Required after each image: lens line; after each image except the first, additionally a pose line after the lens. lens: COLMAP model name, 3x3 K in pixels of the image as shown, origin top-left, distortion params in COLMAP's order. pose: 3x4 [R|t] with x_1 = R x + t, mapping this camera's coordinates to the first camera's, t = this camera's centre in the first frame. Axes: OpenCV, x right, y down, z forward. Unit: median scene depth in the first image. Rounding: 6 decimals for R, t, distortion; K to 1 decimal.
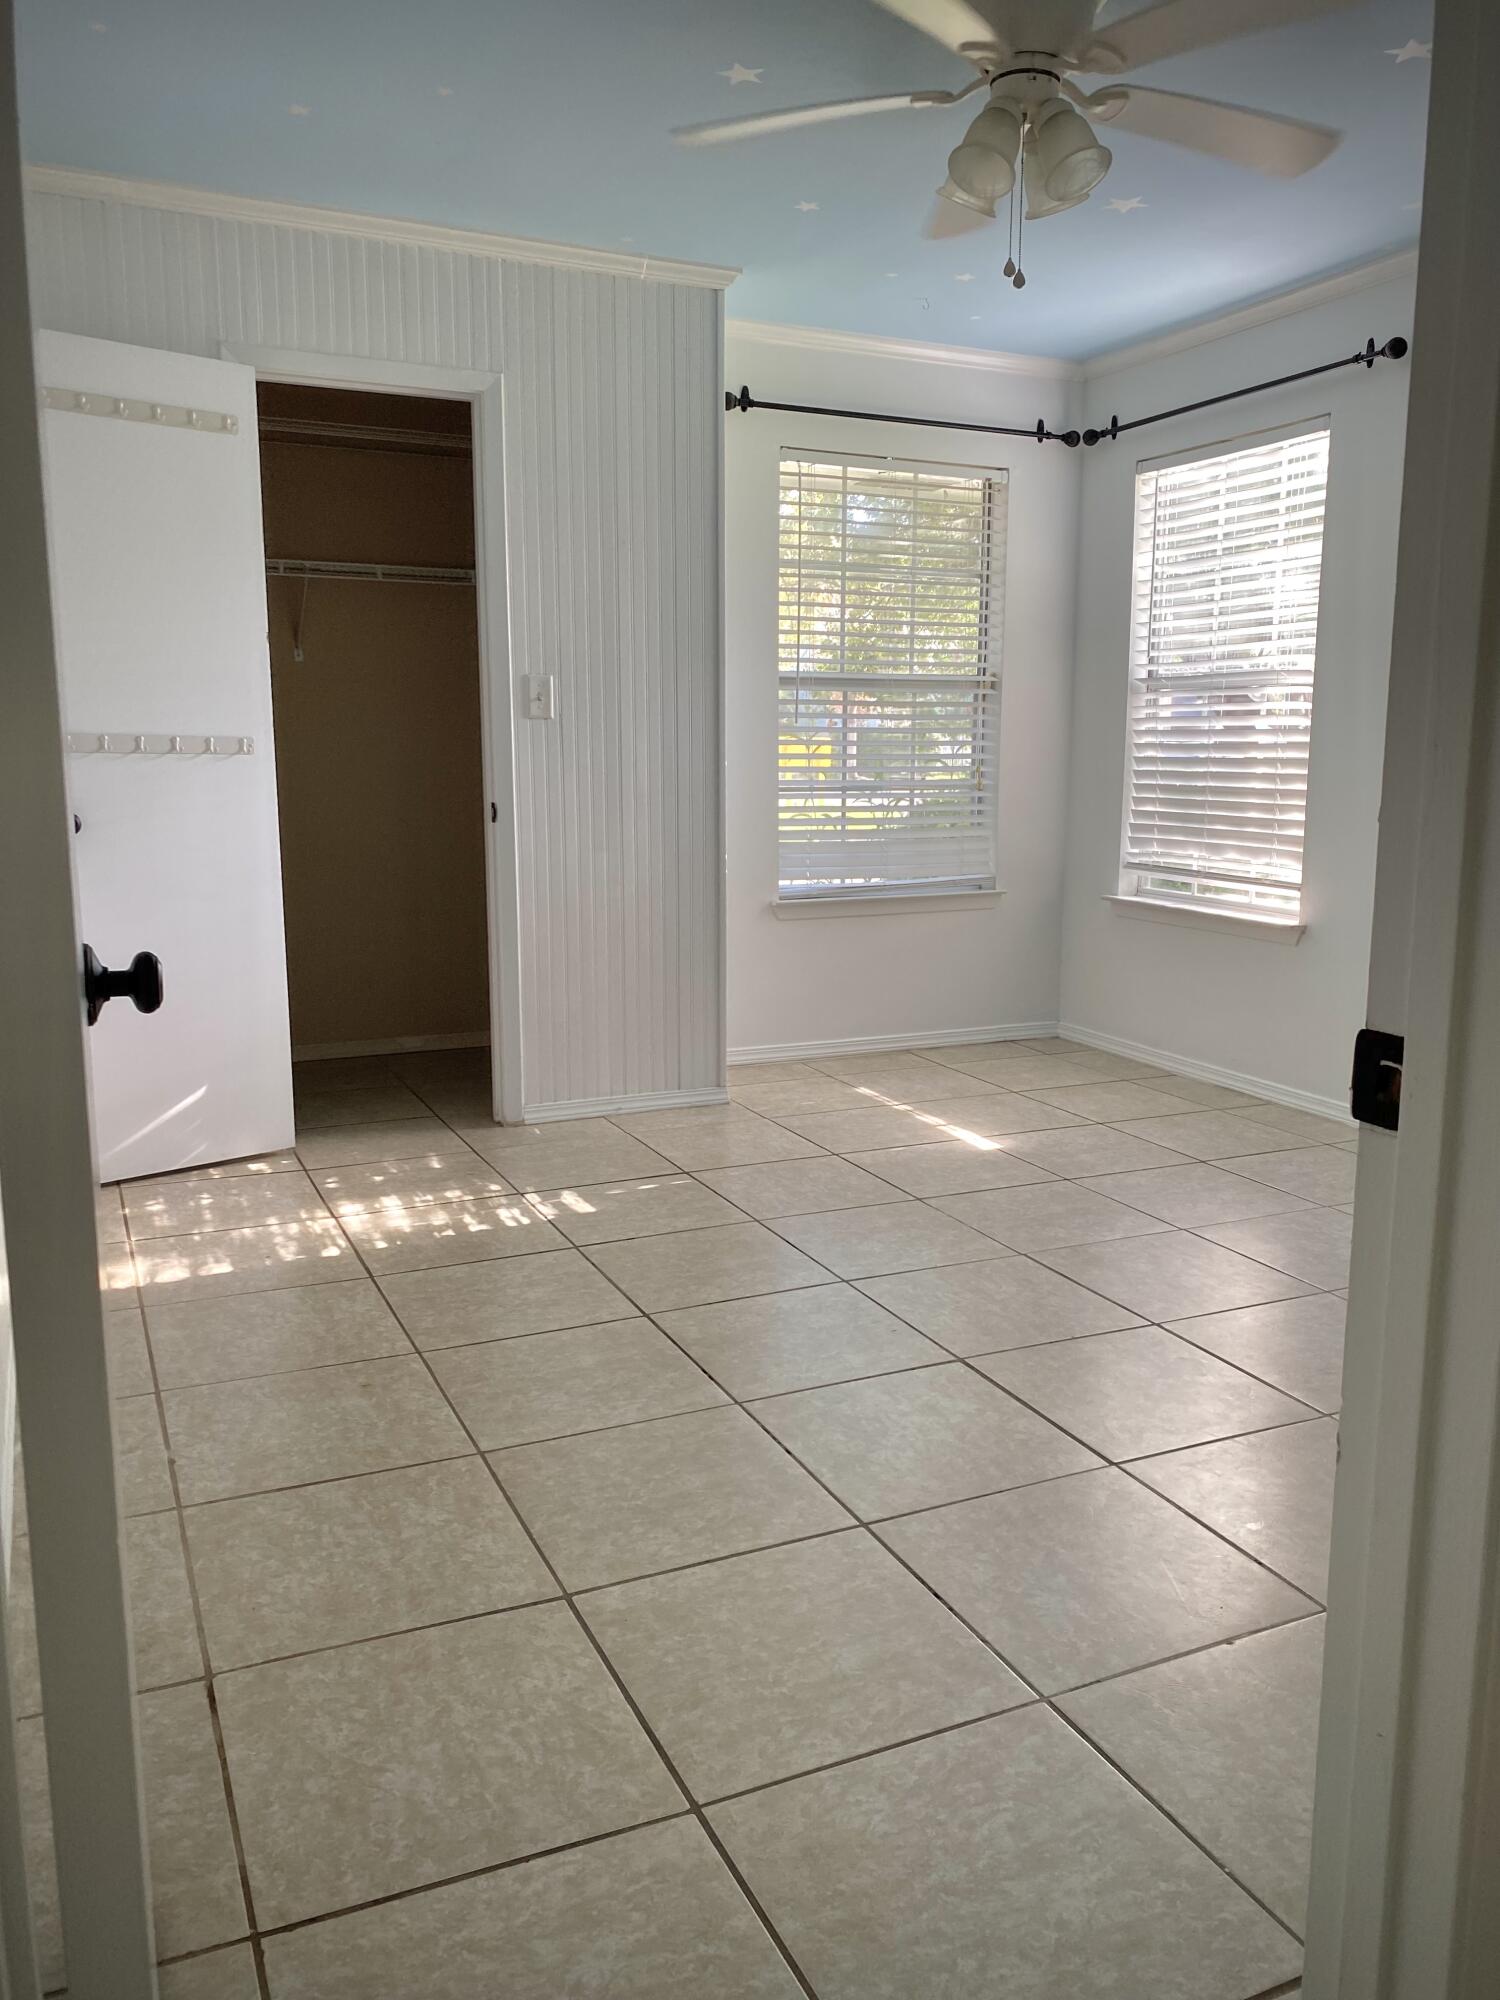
lens RADIAL K [[1523.2, 0, 755.0], [0, 1523.2, 998.2], [0, 0, 1]] dist [0.008645, -0.007282]
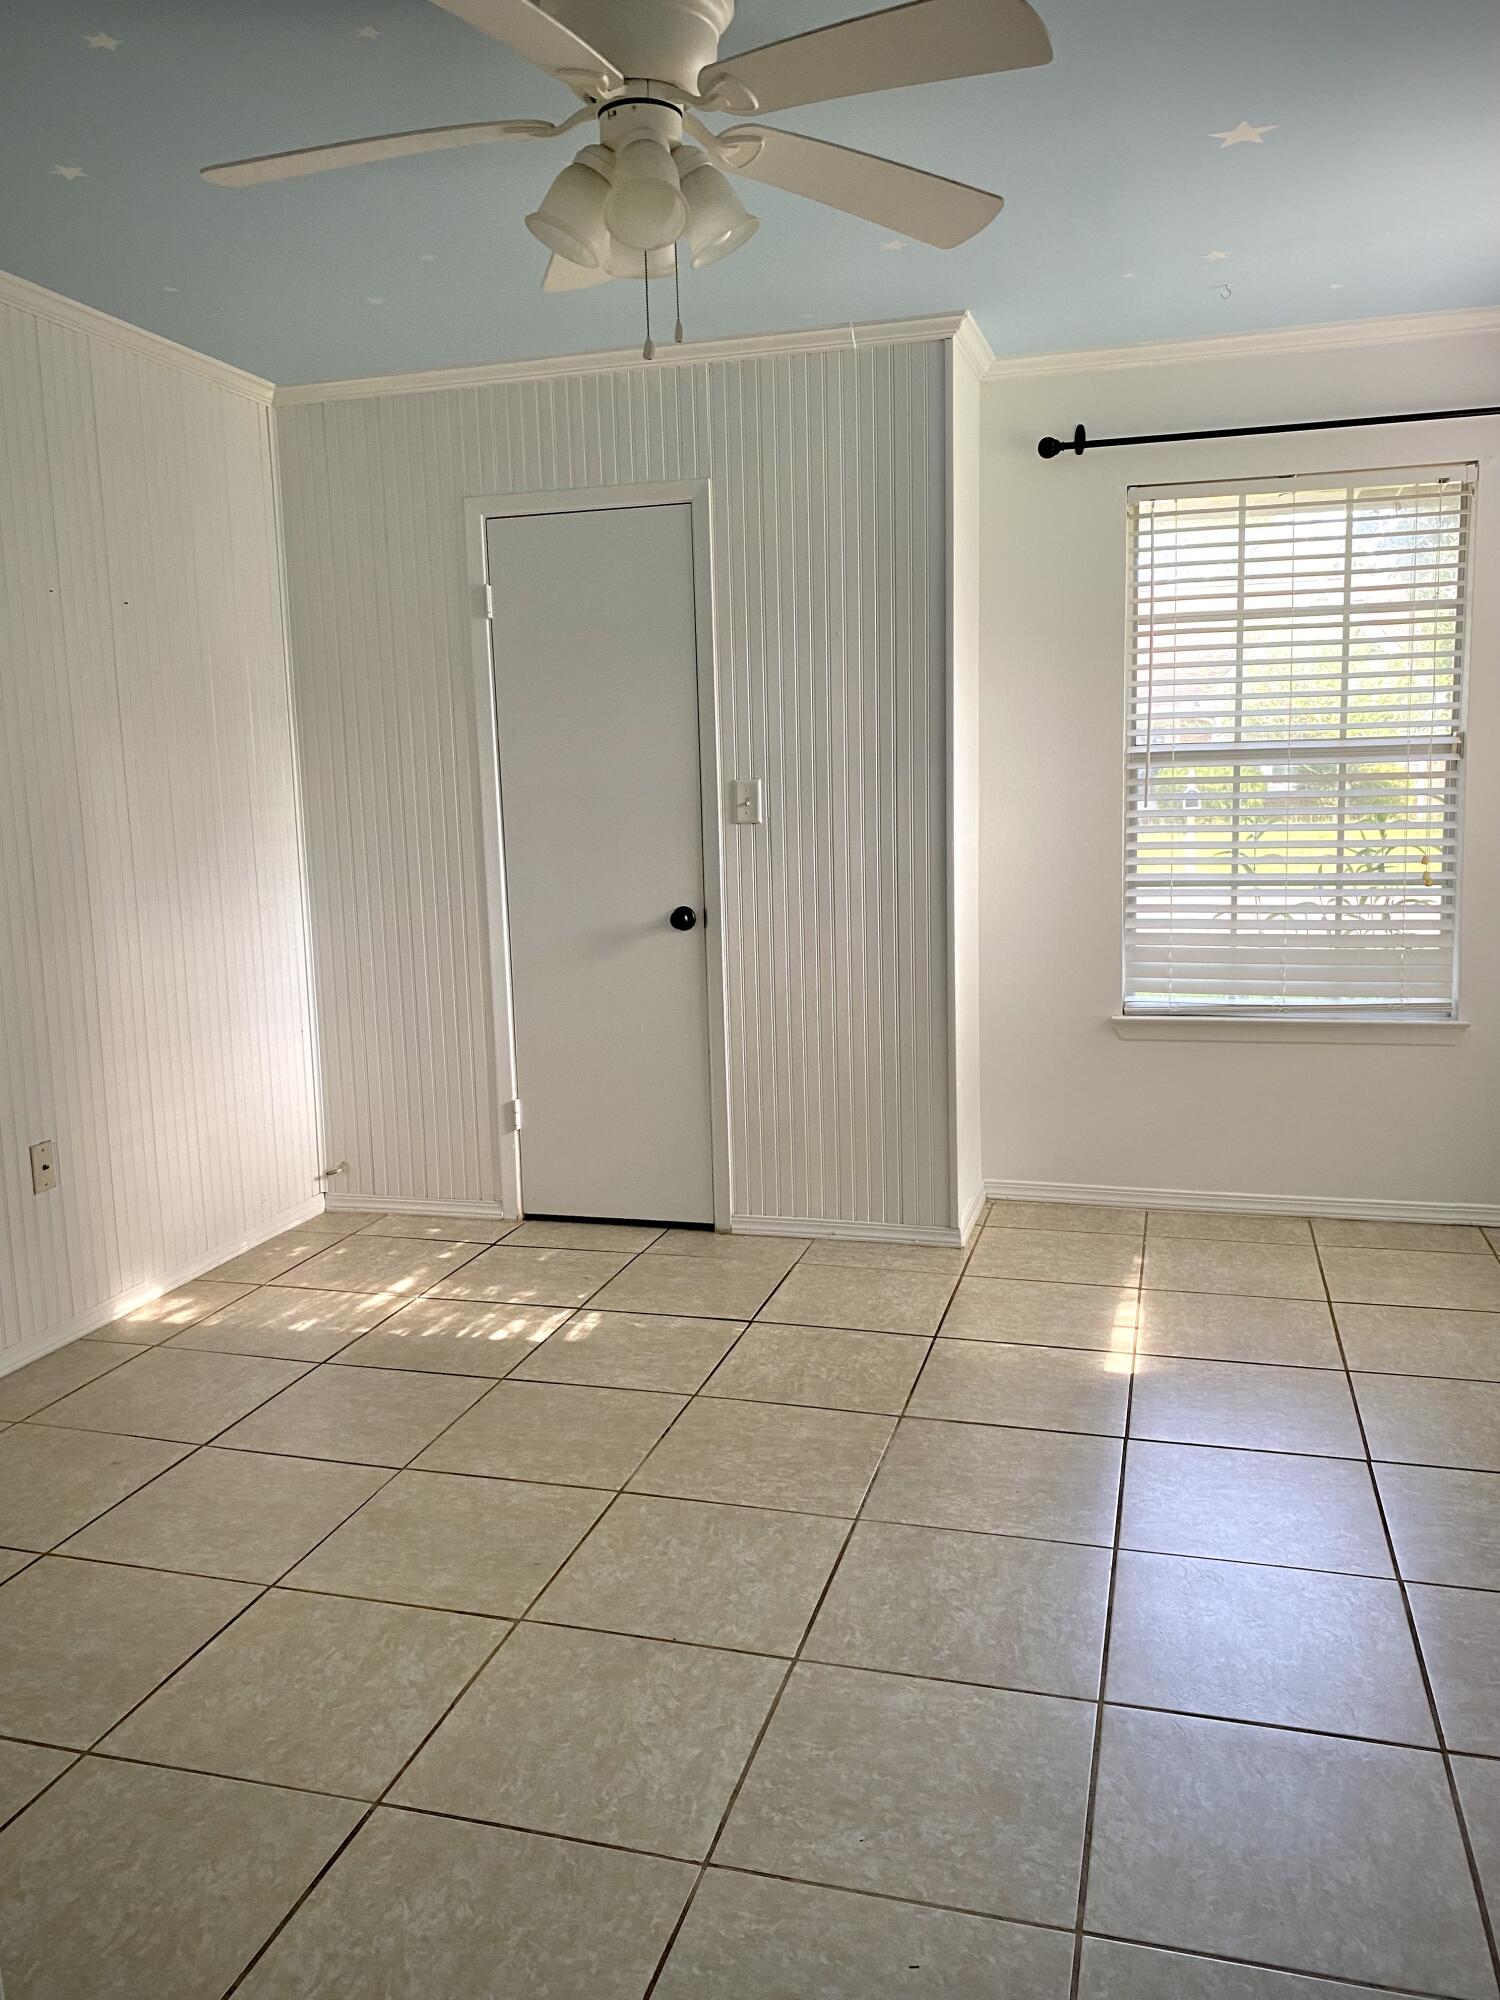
lens RADIAL K [[1523.2, 0, 747.9], [0, 1523.2, 1002.0], [0, 0, 1]] dist [0.008645, -0.007282]
pose [[0.756861, 0.076566, -0.649076, 0.496742], [-0.078317, 0.996583, 0.026237, -0.095265], [0.648867, 0.030976, 0.760271, 0.263947]]
